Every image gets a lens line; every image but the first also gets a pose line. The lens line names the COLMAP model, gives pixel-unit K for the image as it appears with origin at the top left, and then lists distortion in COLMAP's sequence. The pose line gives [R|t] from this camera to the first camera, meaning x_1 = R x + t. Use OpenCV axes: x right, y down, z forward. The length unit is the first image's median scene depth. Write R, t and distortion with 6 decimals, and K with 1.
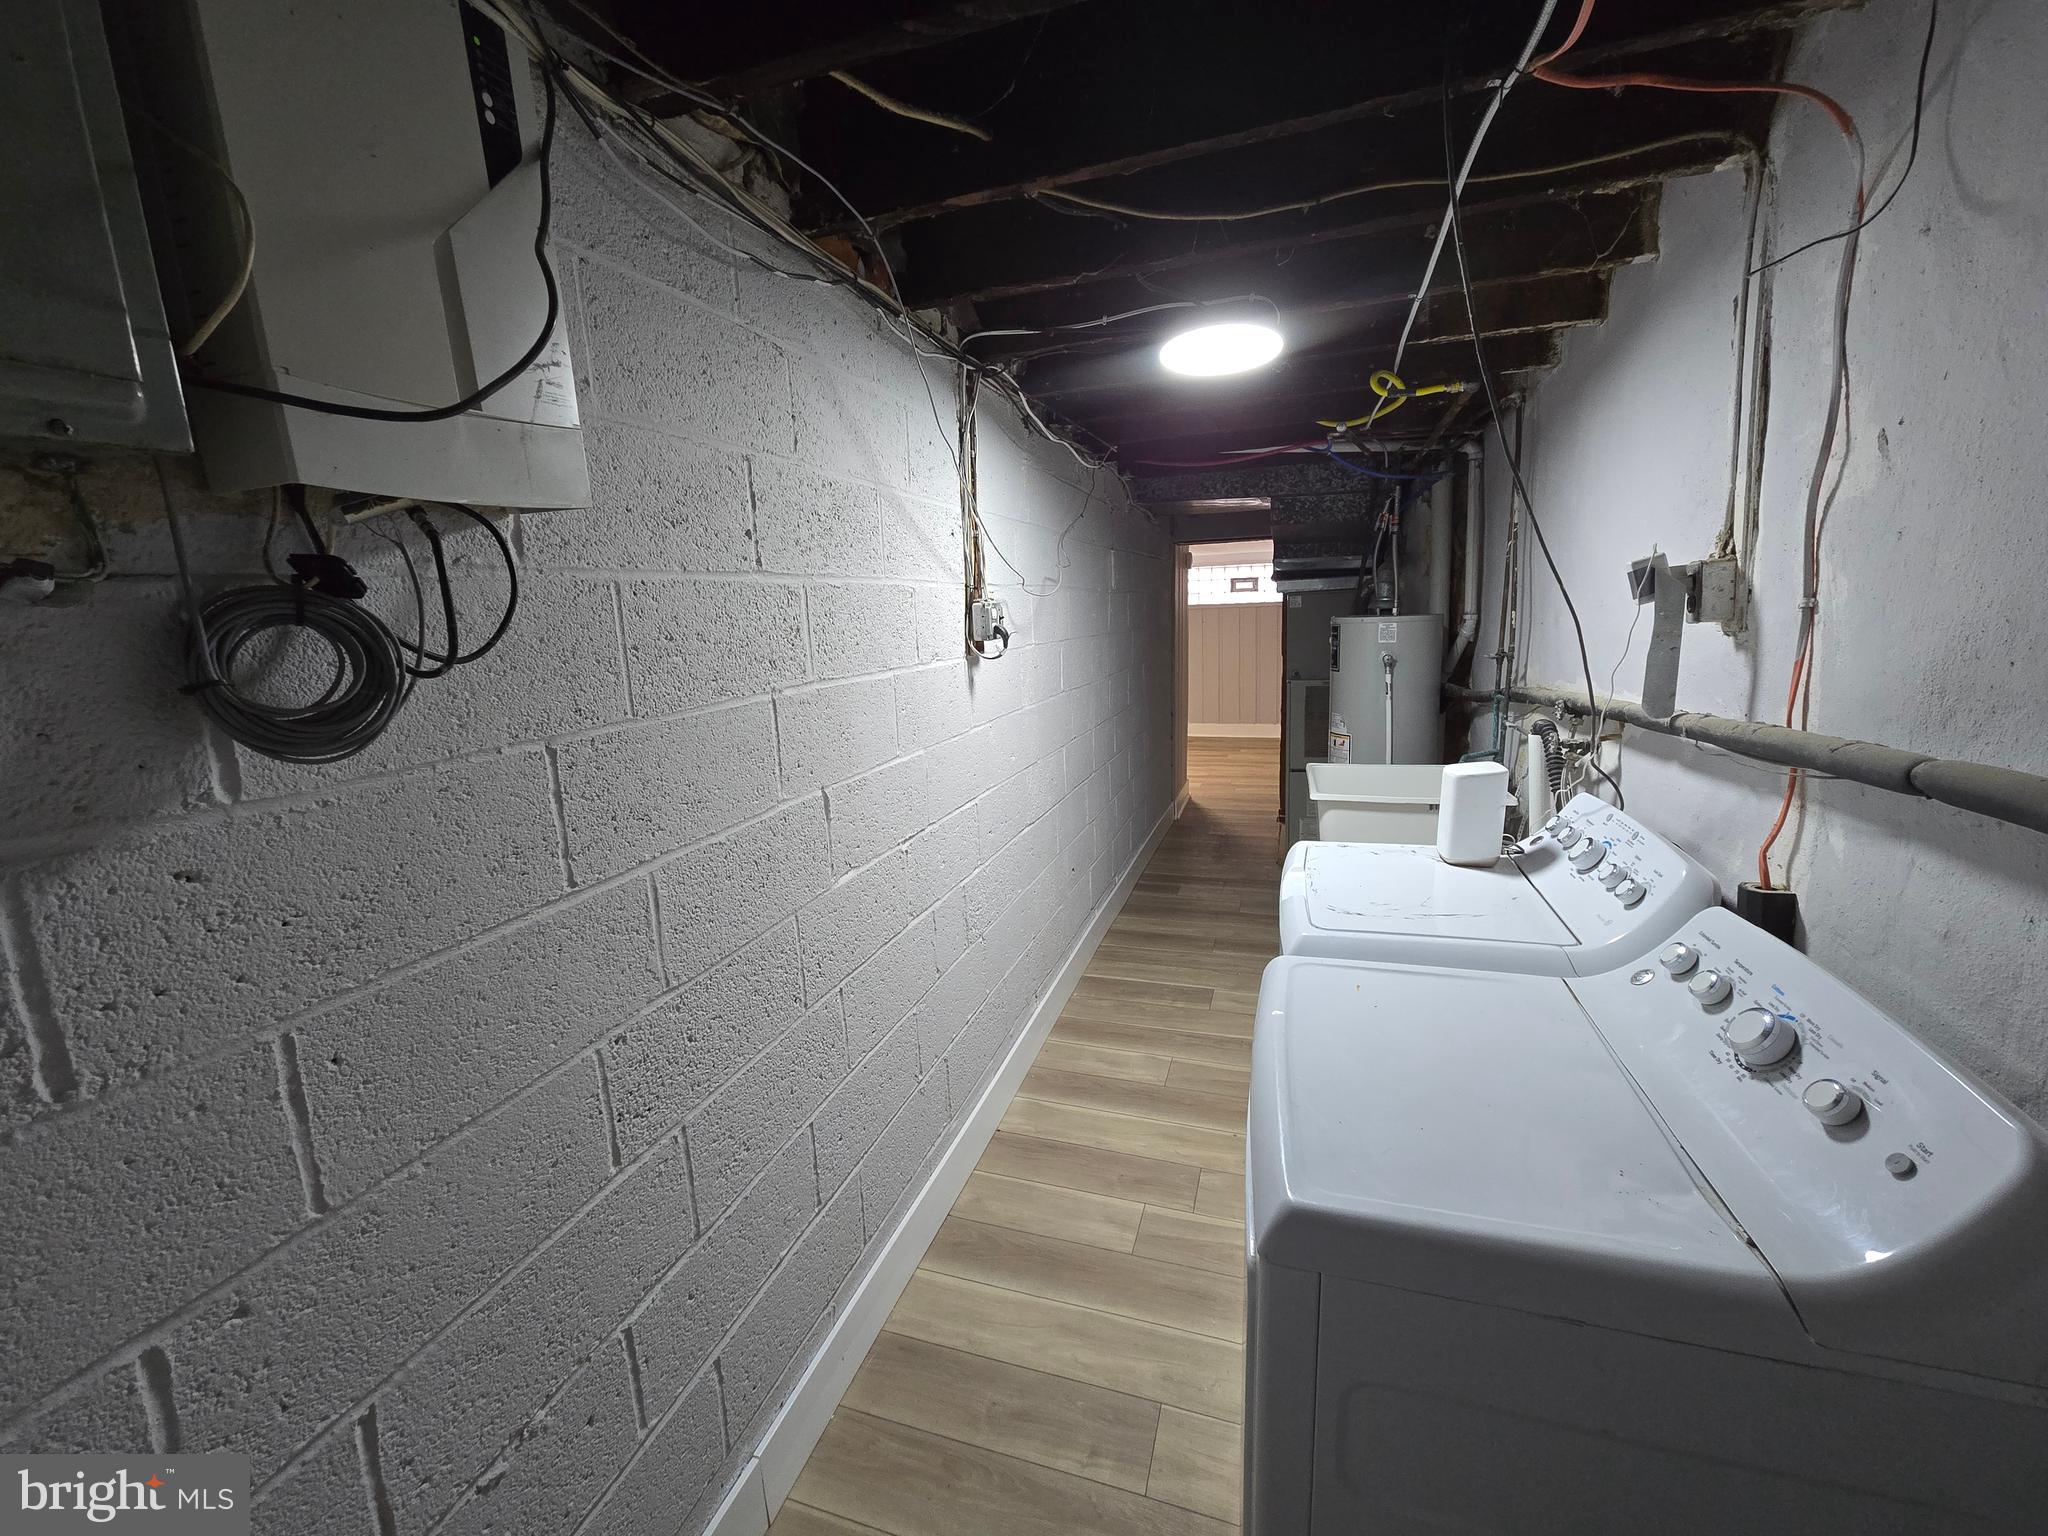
lens RADIAL K [[844.0, 0, 1022.8], [0, 844.0, 766.5], [0, 0, 1]] dist [-0.000324, -0.000692]
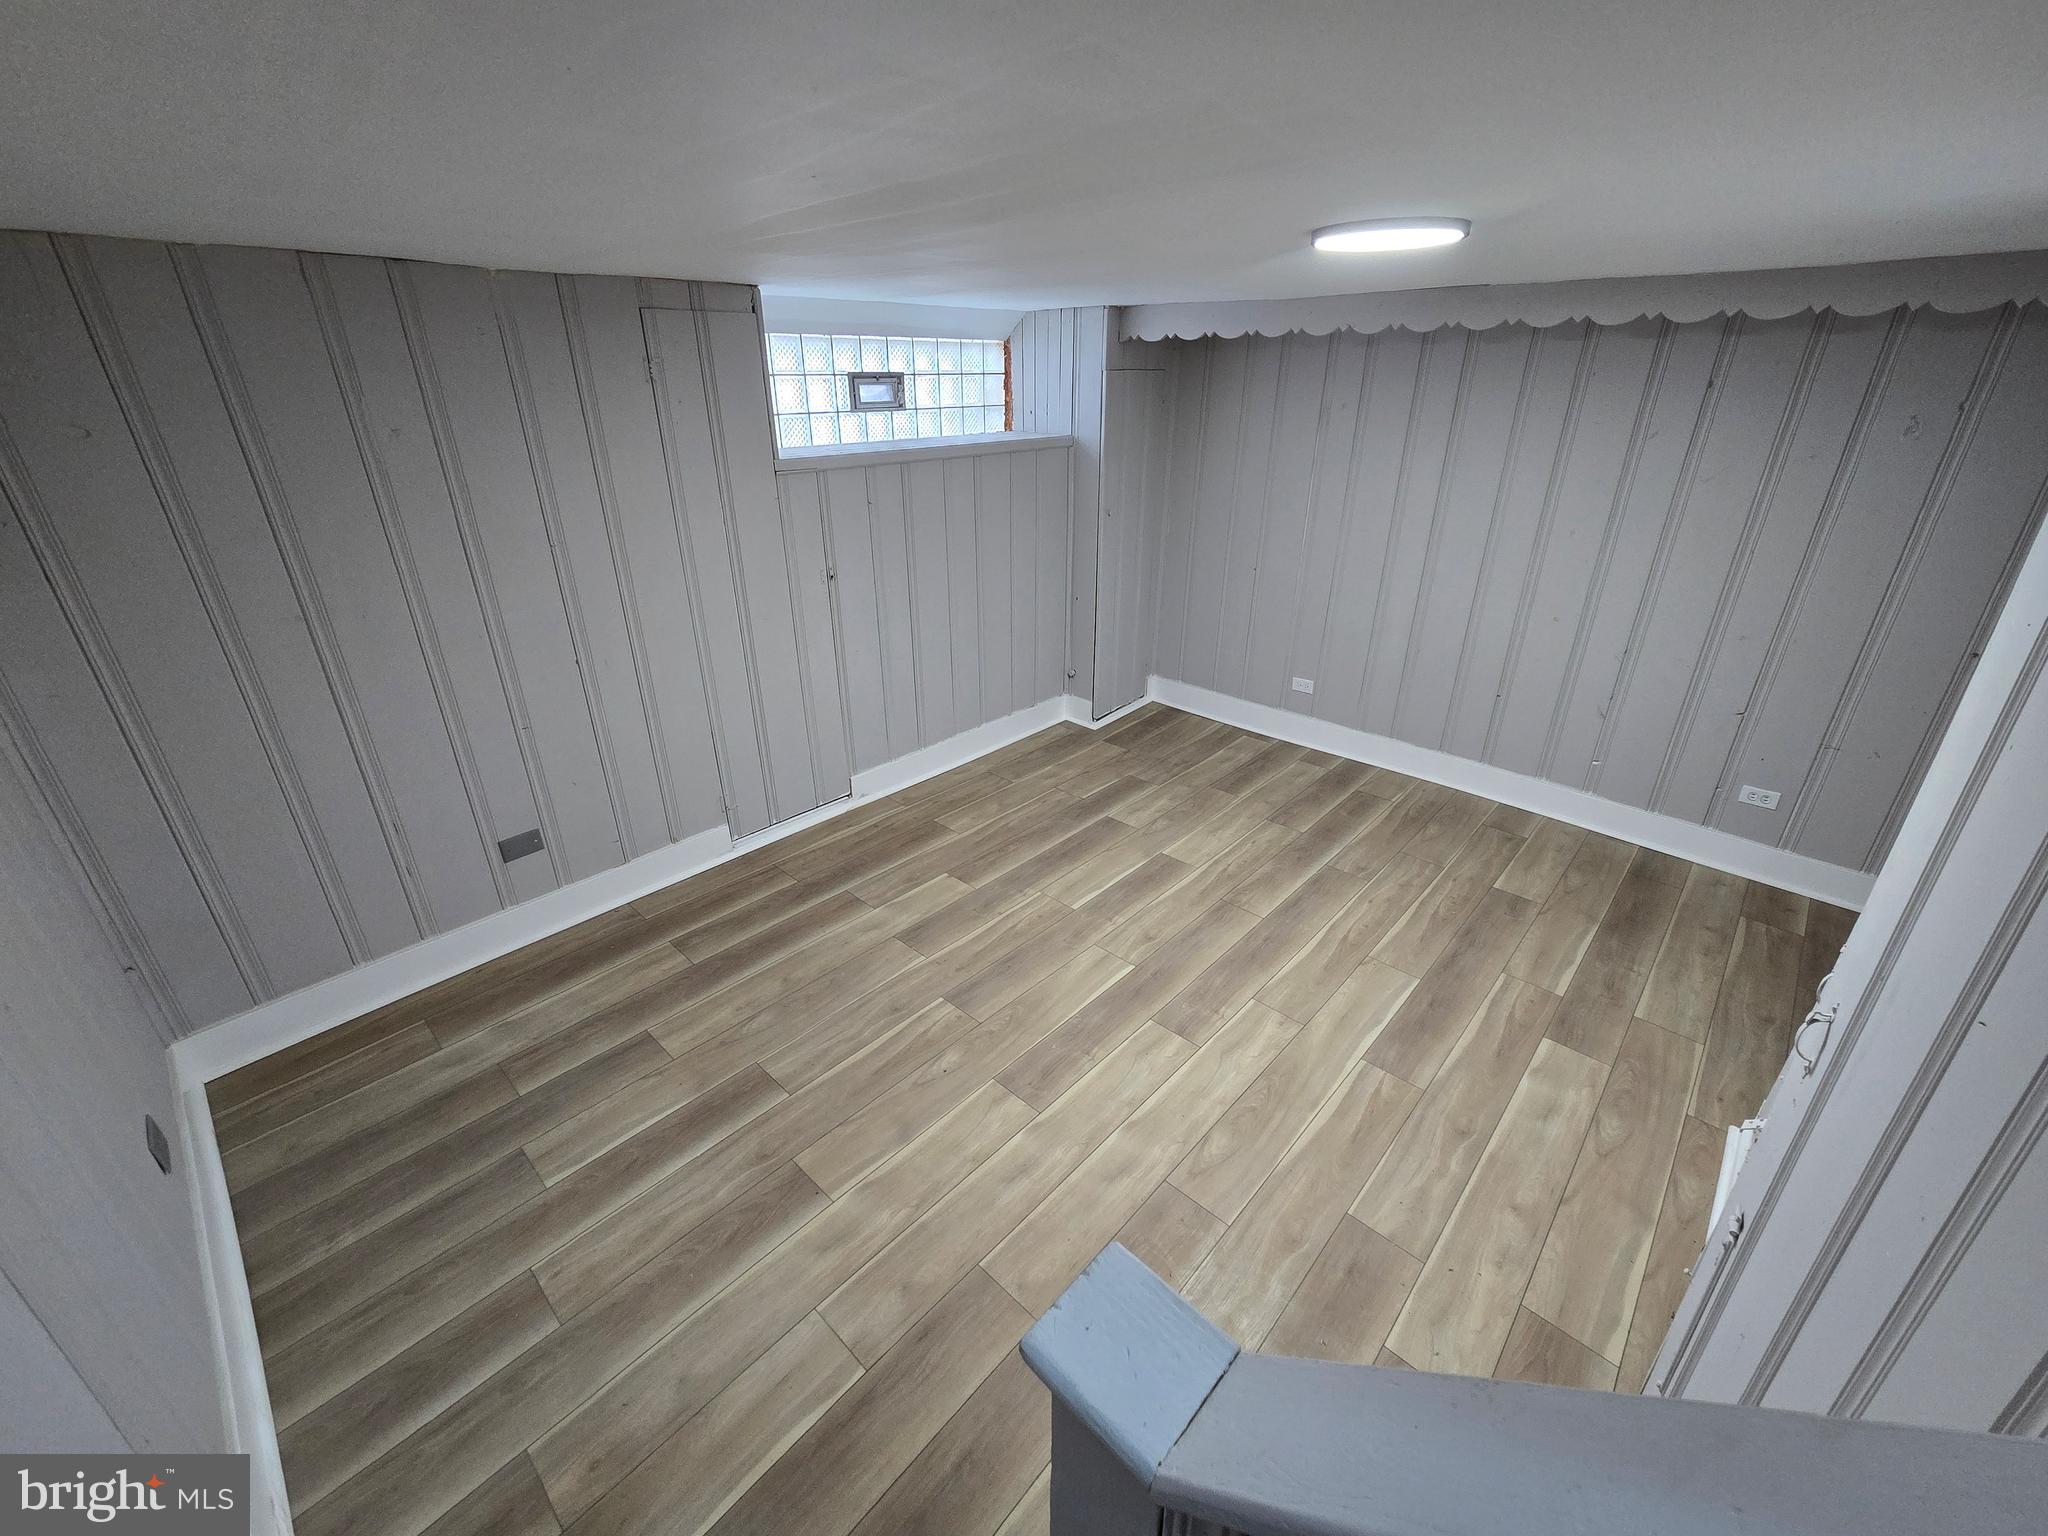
lens RADIAL K [[844.0, 0, 1019.9], [0, 844.0, 757.3], [0, 0, 1]] dist [-0.000324, -0.000692]
pose [[0.422825, -0.338140, 0.840762, -0.092529], [0.152219, 0.941096, 0.301940, -0.163929], [-0.893336, 0.000312, 0.449390, 0.764972]]
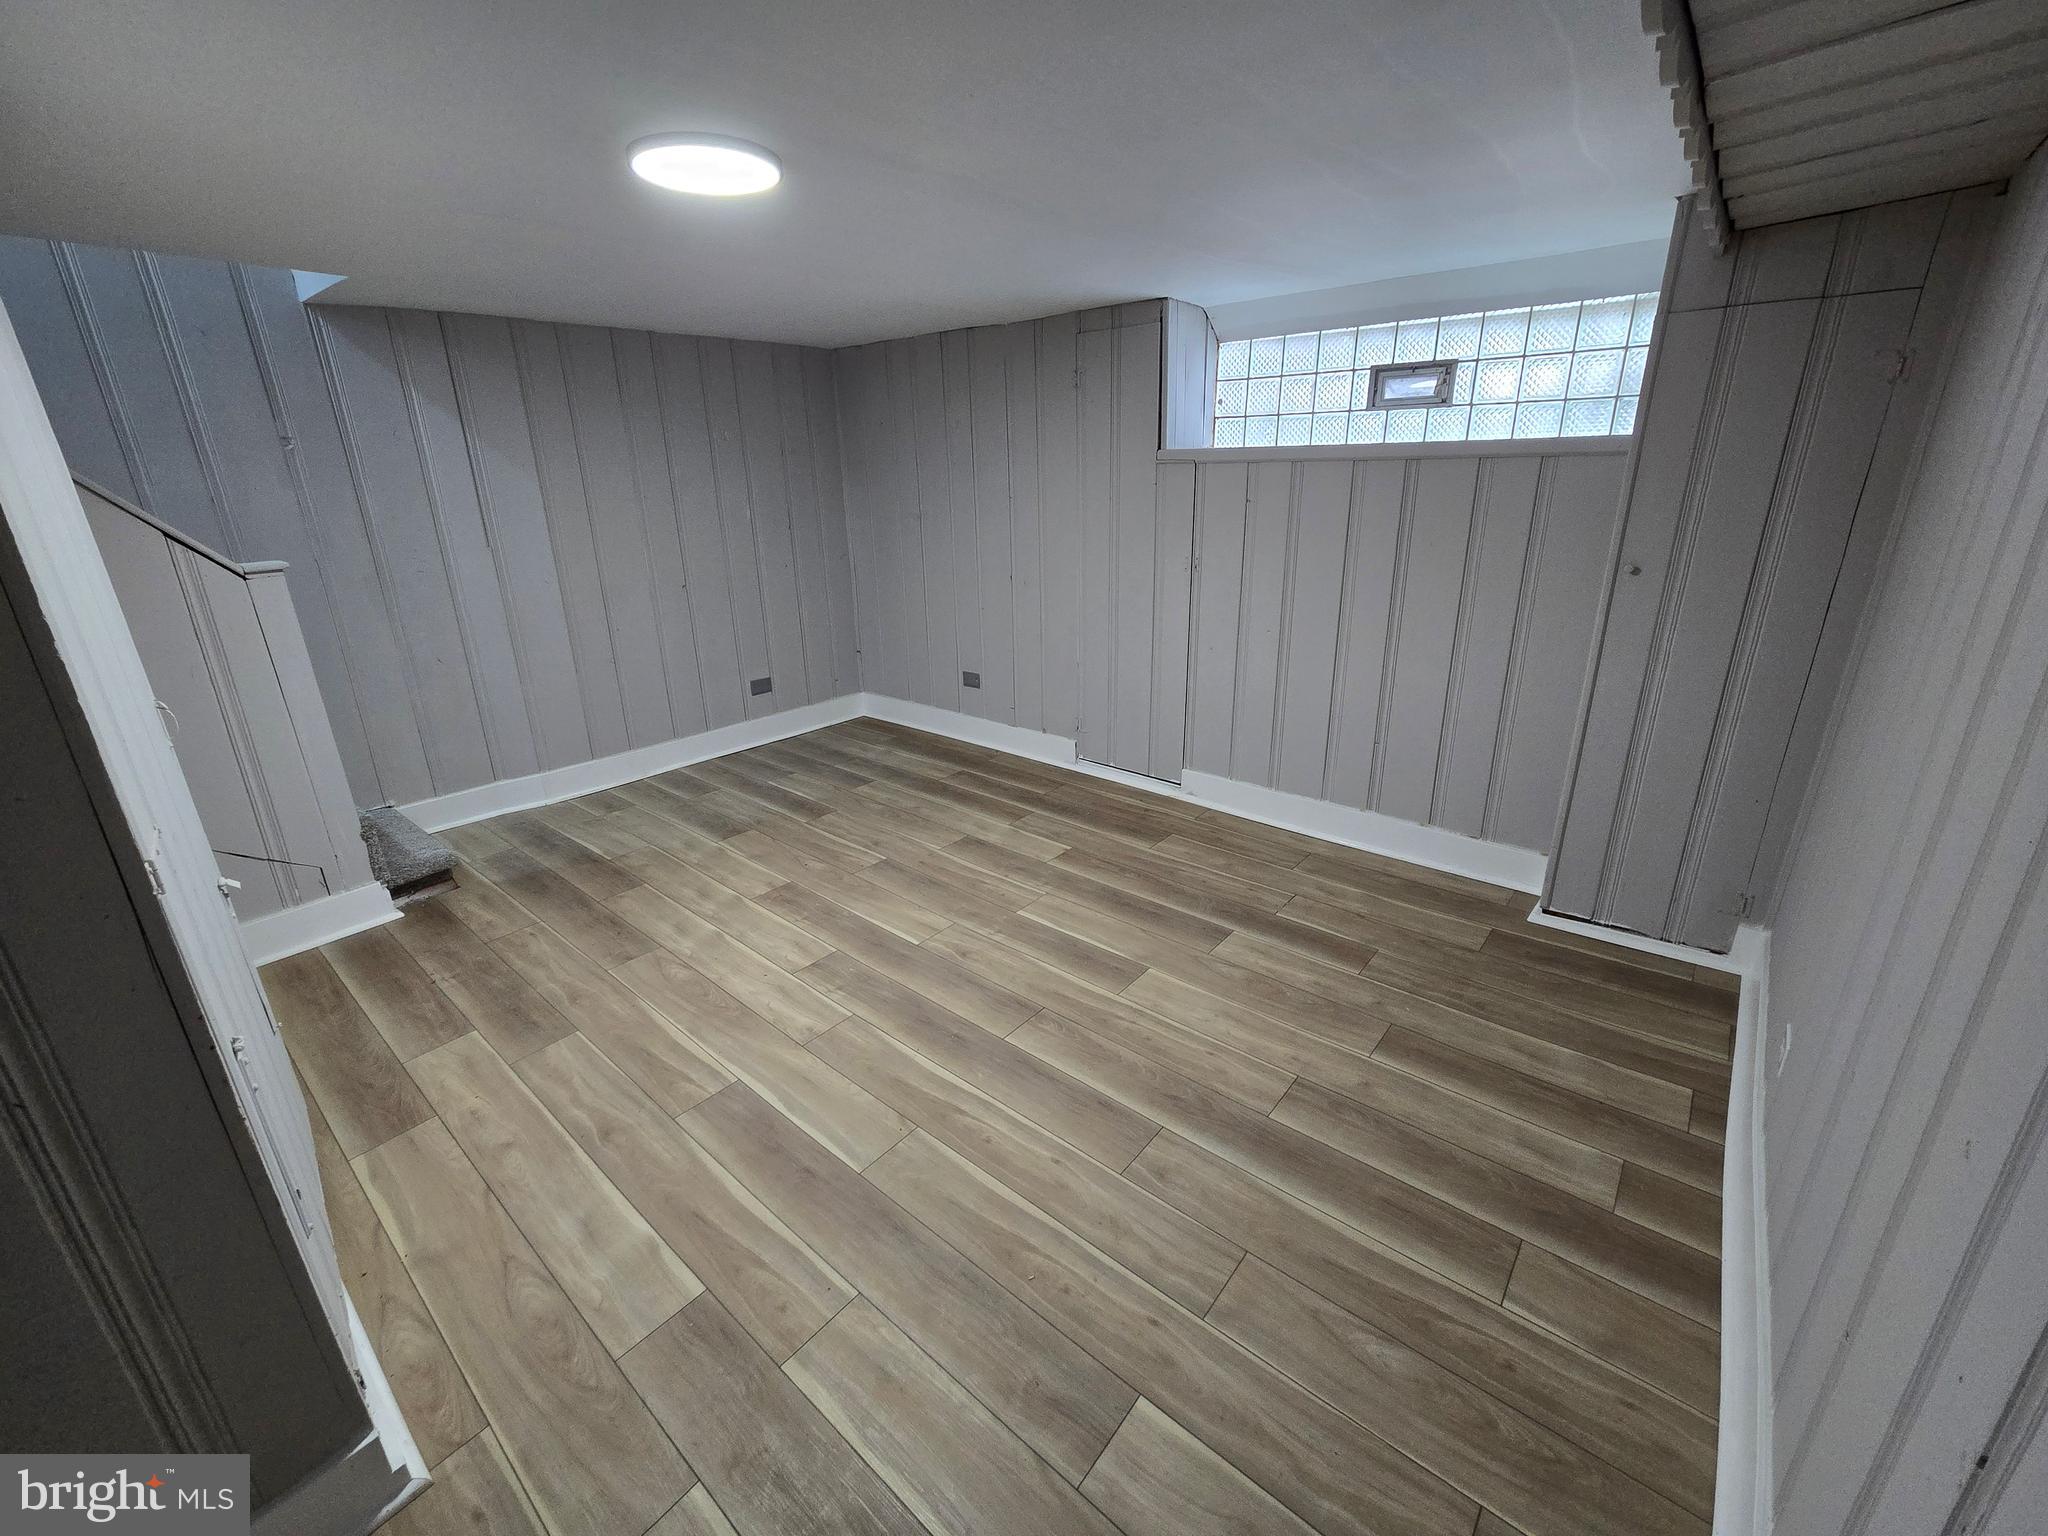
lens RADIAL K [[844.0, 0, 1026.2], [0, 844.0, 759.6], [0, 0, 1]] dist [-0.000324, -0.000692]
pose [[0.924311, 0.148457, -0.351582, 0.260743], [-0.089360, 0.979818, 0.178806, -0.118432], [0.371031, -0.133855, 0.918923, 0.624365]]
